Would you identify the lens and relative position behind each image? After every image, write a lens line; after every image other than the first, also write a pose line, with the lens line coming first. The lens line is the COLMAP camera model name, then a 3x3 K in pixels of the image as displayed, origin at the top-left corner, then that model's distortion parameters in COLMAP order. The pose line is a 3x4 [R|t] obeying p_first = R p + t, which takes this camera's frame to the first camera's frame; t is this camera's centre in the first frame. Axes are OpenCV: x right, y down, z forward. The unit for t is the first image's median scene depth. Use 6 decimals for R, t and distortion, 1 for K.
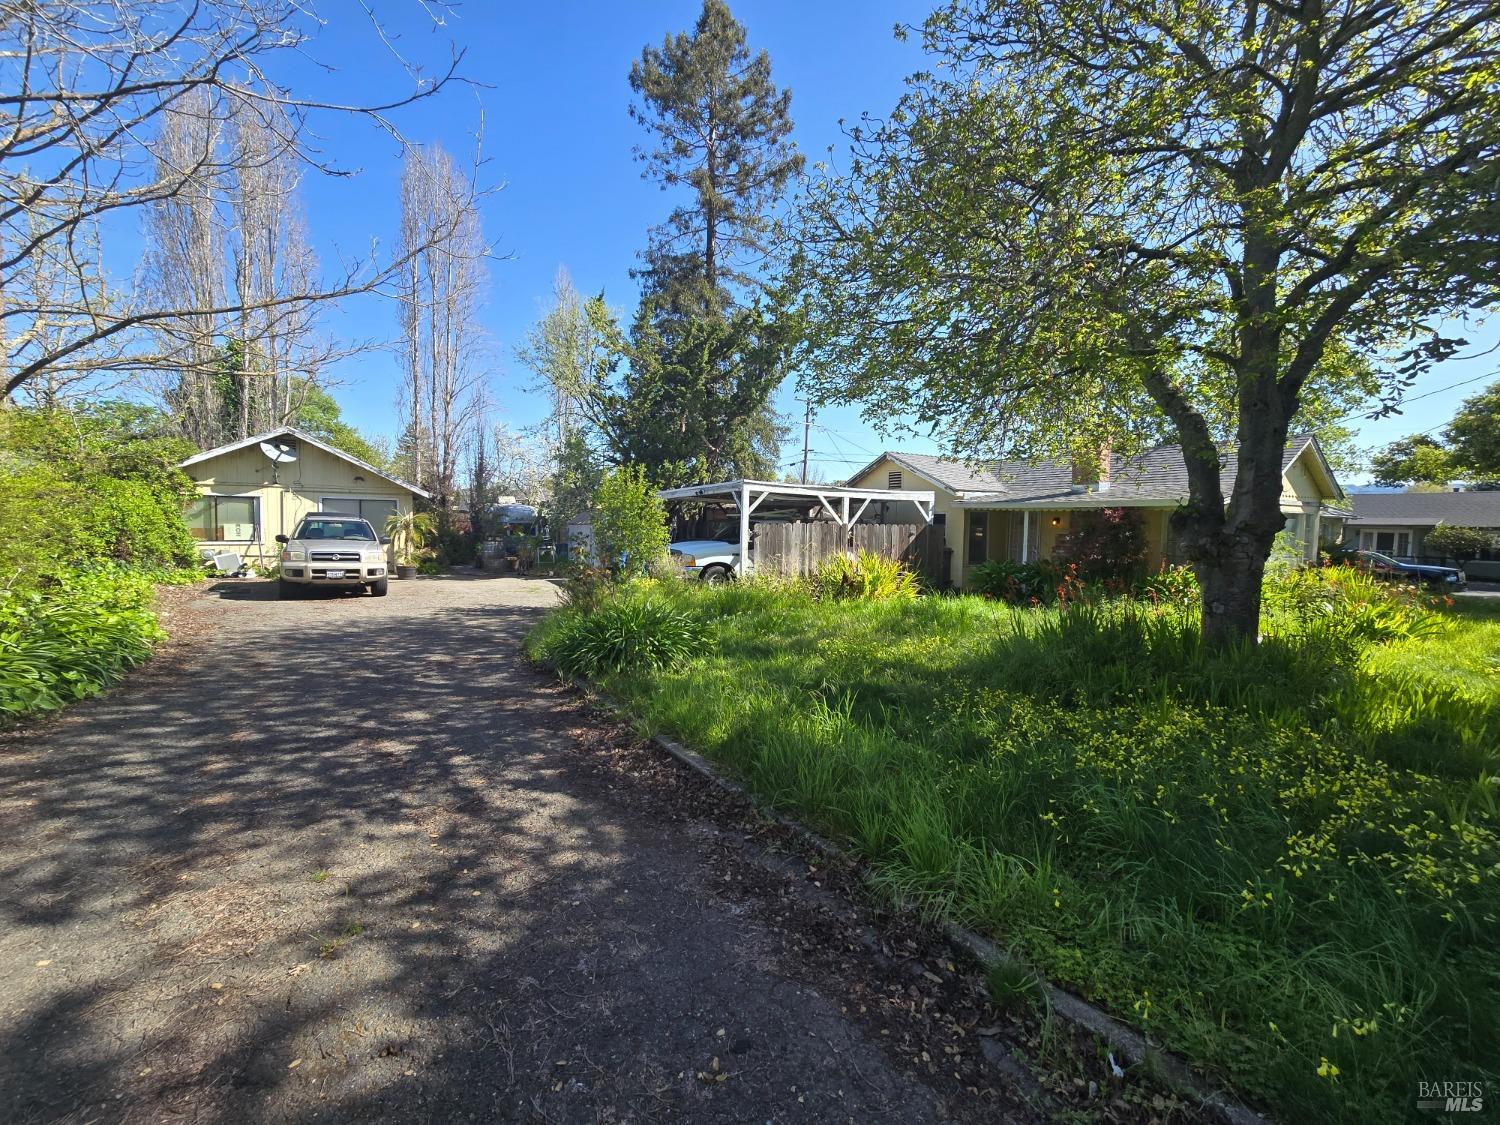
lens RADIAL K [[617.3, 0, 745.0], [0, 617.3, 556.8], [0, 0, 1]] dist [-0.000162, -0.000040]
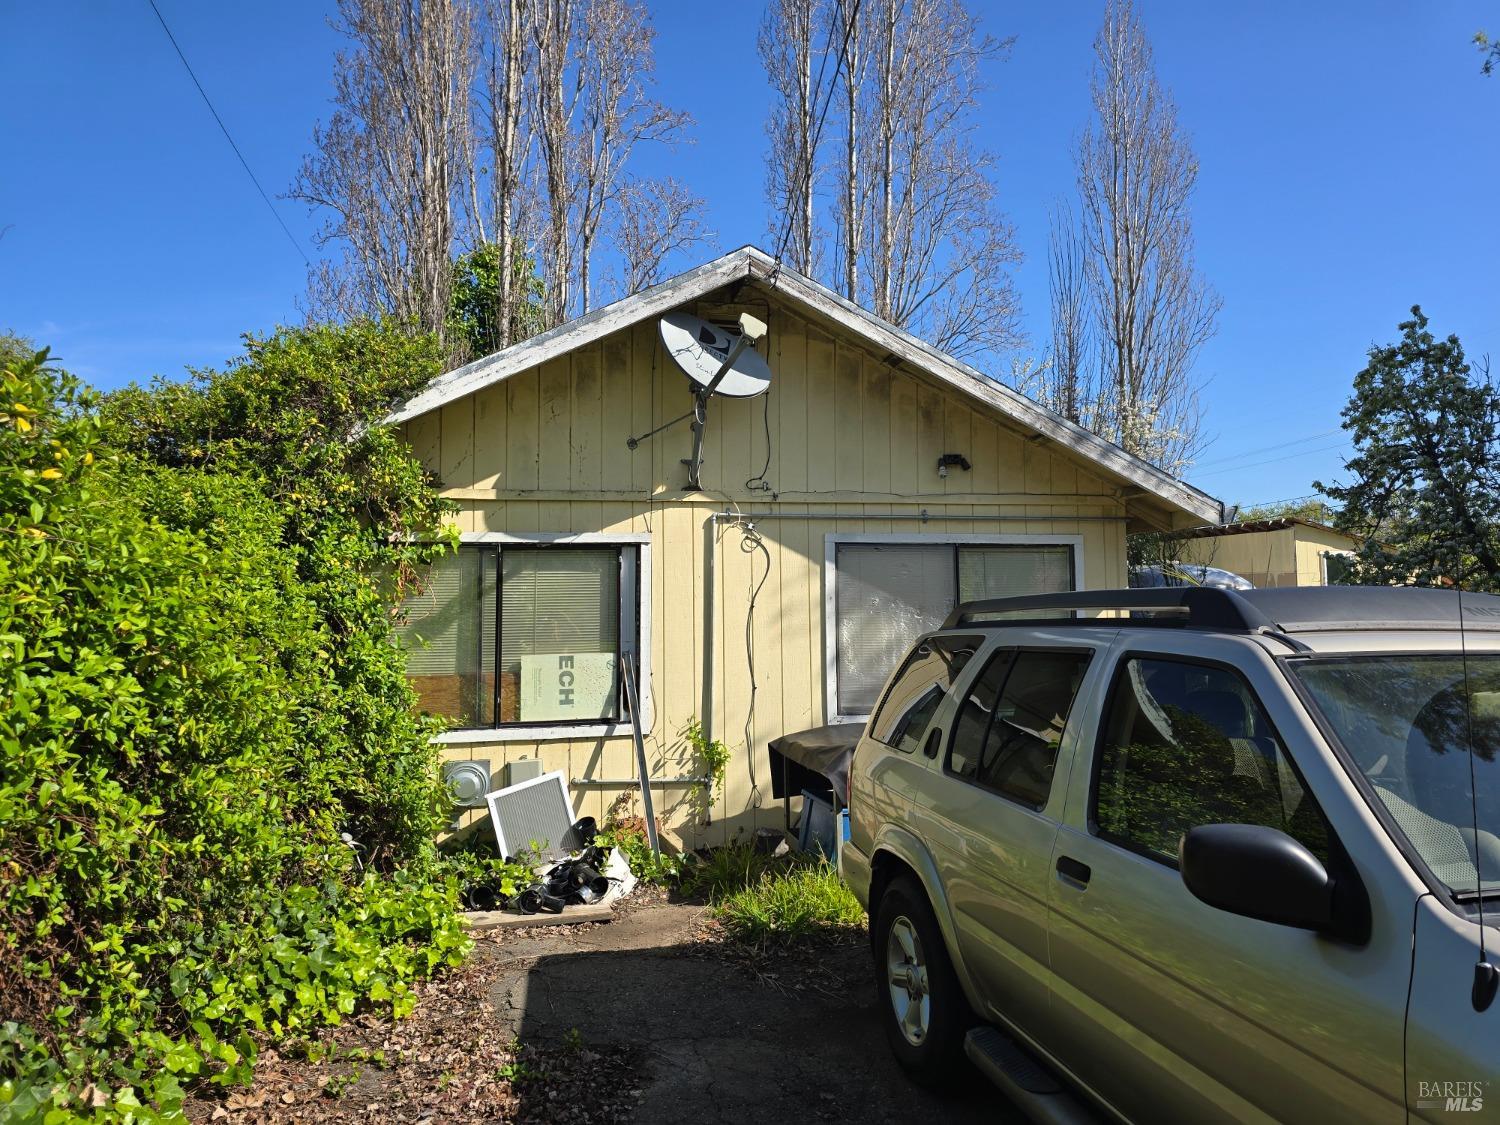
lens RADIAL K [[1005.0, 0, 754.3], [0, 1005.0, 542.2], [0, 0, 1]] dist [0.104351, -0.120716]
pose [[0.926409, -0.046625, -0.373620, -0.605323], [0.001400, 0.992723, -0.120413, -0.049611], [0.376515, 0.111029, 0.919733, 0.657384]]
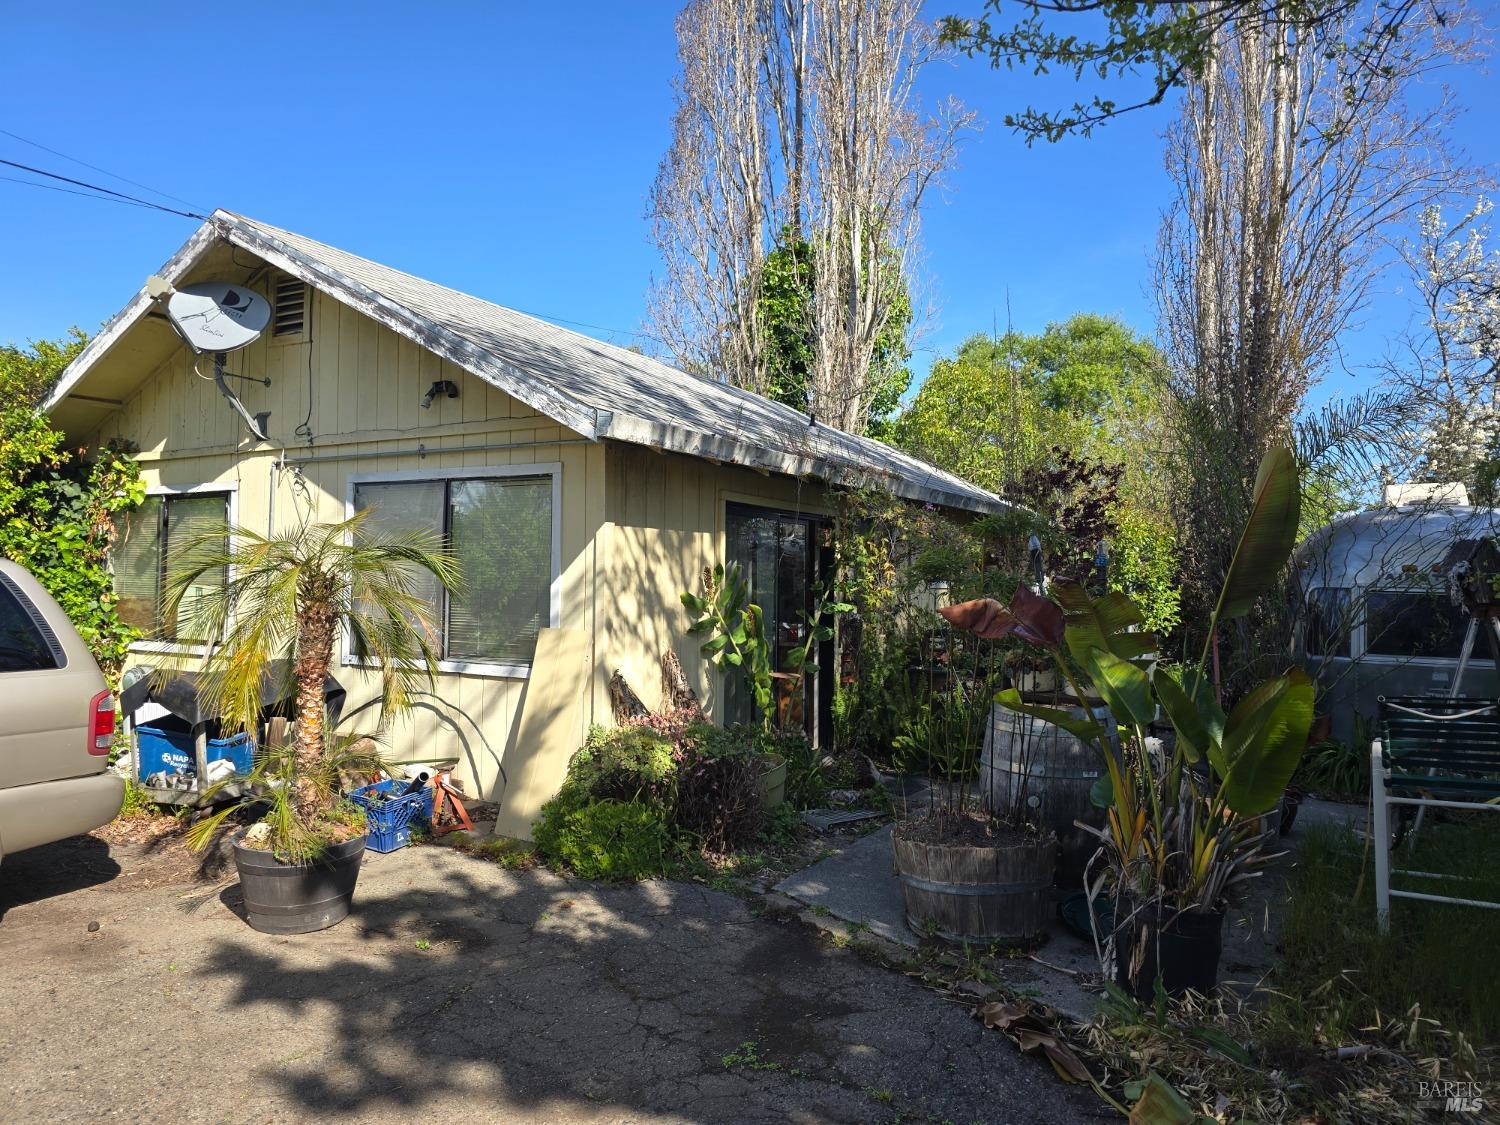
lens RADIAL K [[1005.0, 0, 754.3], [0, 1005.0, 542.2], [0, 0, 1]] dist [0.104351, -0.120716]
pose [[0.437104, -0.042802, -0.898392, -0.261779], [-0.057245, 0.995518, -0.075281, -0.053105], [0.897588, 0.084334, 0.432694, 1.041979]]
